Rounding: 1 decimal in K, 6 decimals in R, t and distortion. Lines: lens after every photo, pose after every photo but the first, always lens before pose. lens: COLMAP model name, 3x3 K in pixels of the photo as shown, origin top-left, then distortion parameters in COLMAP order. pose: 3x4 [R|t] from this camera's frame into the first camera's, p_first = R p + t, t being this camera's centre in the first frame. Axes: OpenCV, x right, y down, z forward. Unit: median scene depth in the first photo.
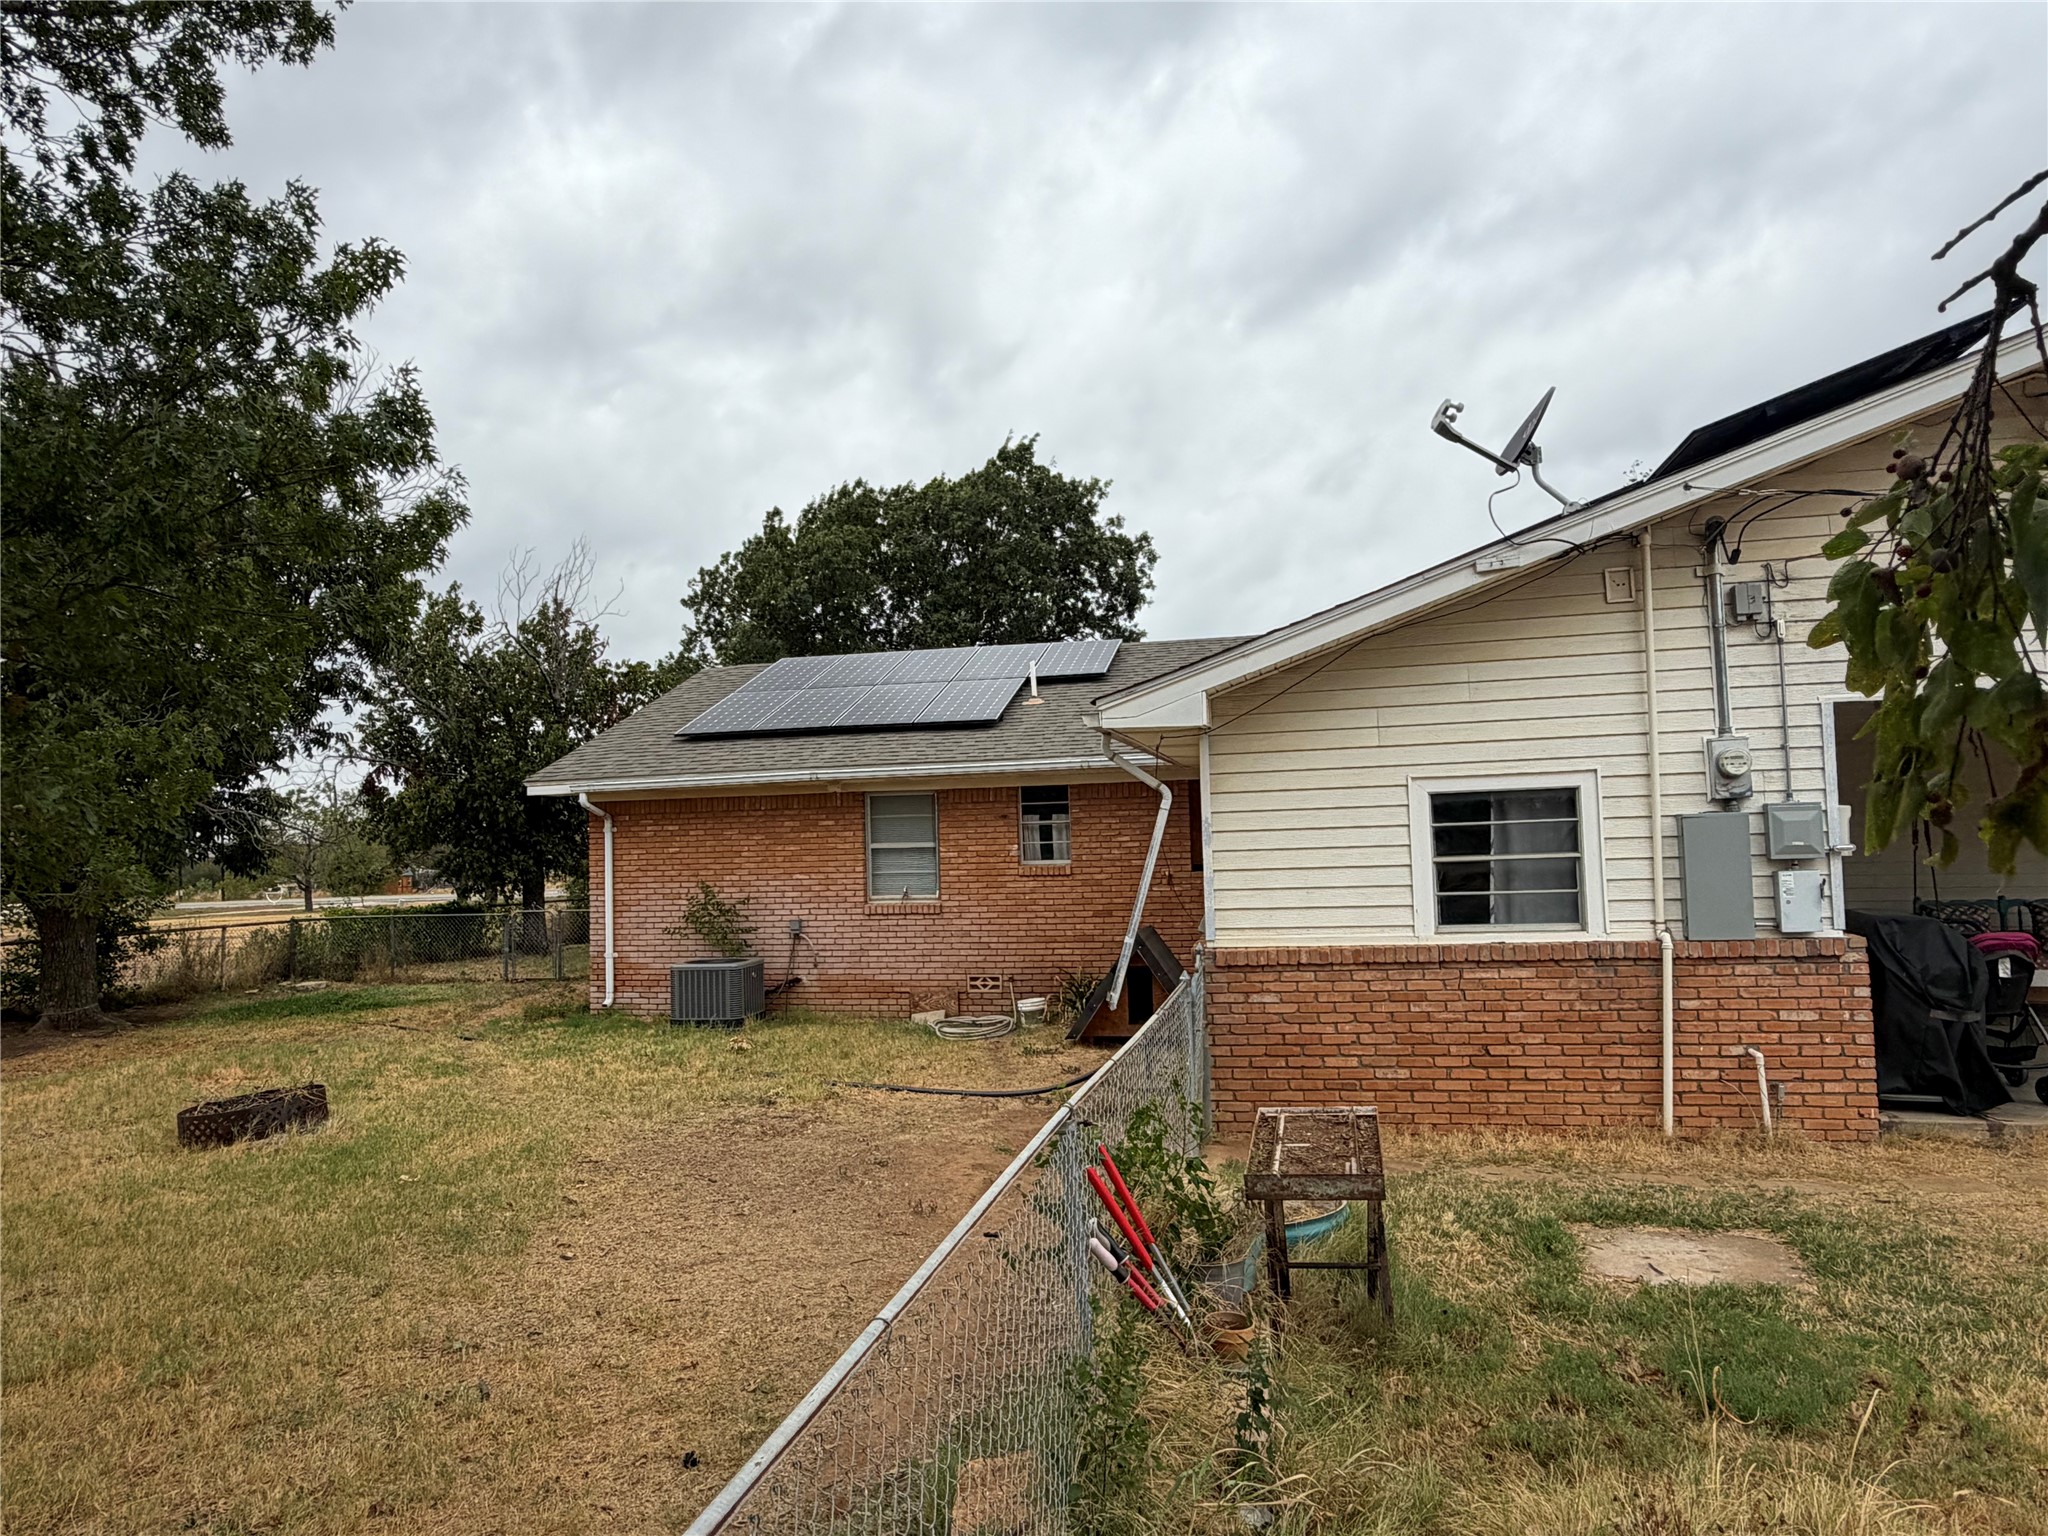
lens RADIAL K [[1216.1, 0, 1031.8], [0, 1216.1, 762.9], [0, 0, 1]] dist [0.006237, 0.000465]
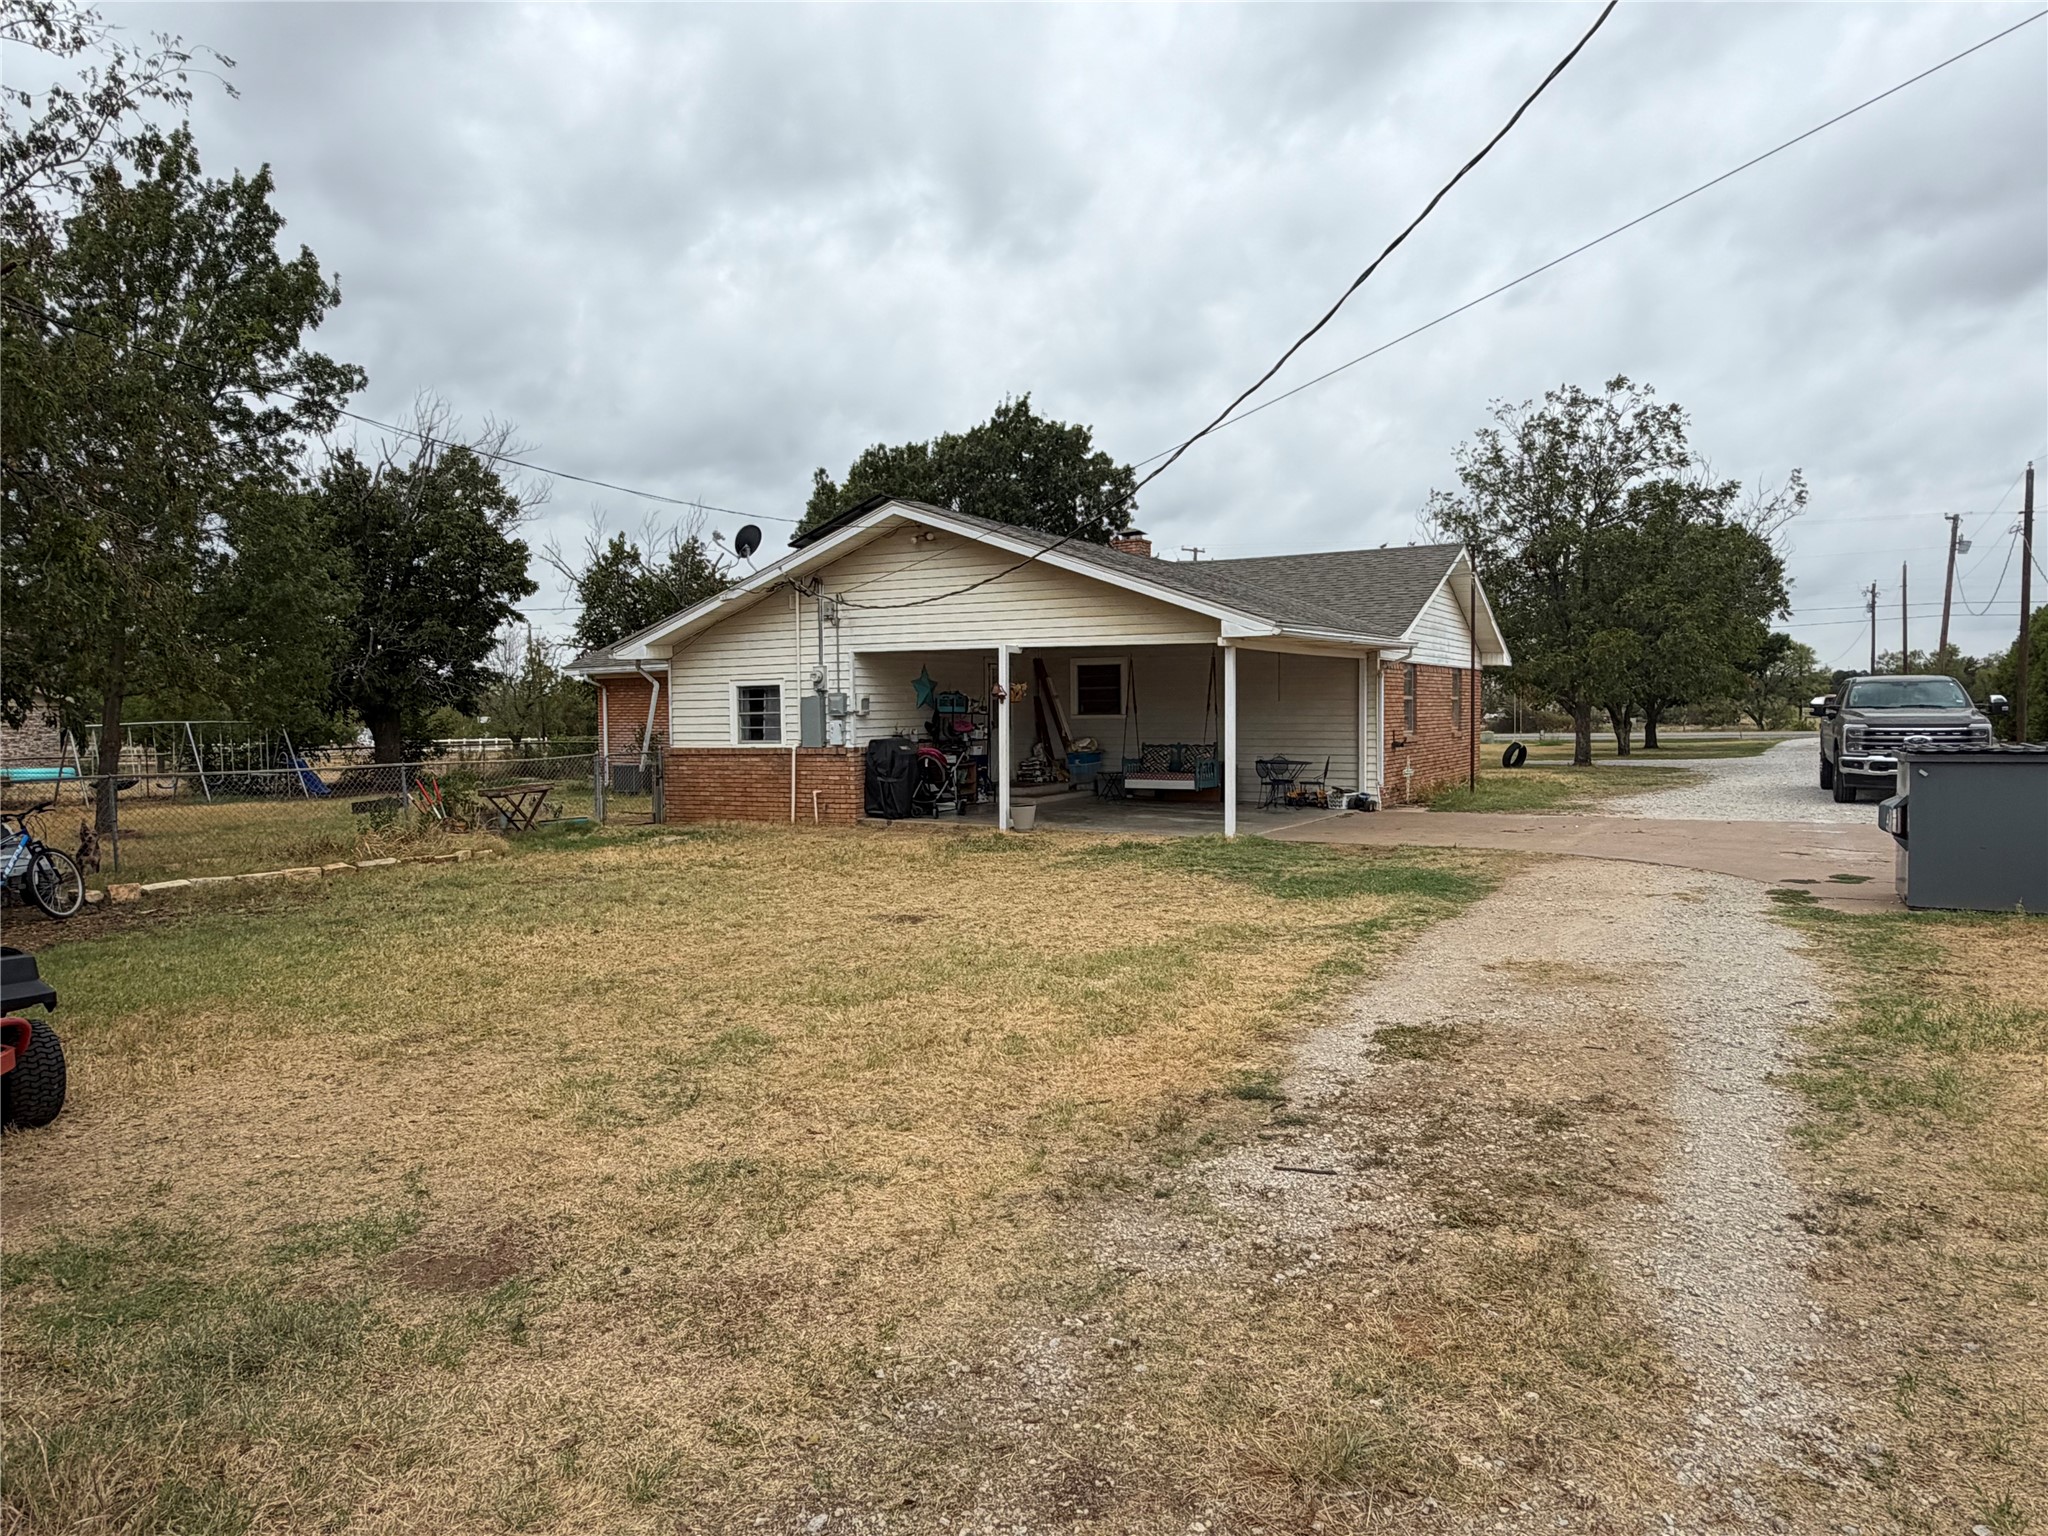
lens RADIAL K [[1317.5, 0, 1018.9], [0, 1317.5, 764.5], [0, 0, 1]] dist [-0.004575, -0.000256]
pose [[0.942638, 0.035313, -0.331942, 1.749972], [0.000182, 0.994335, 0.106295, -0.100299], [0.333815, -0.100258, 0.937292, -1.310839]]
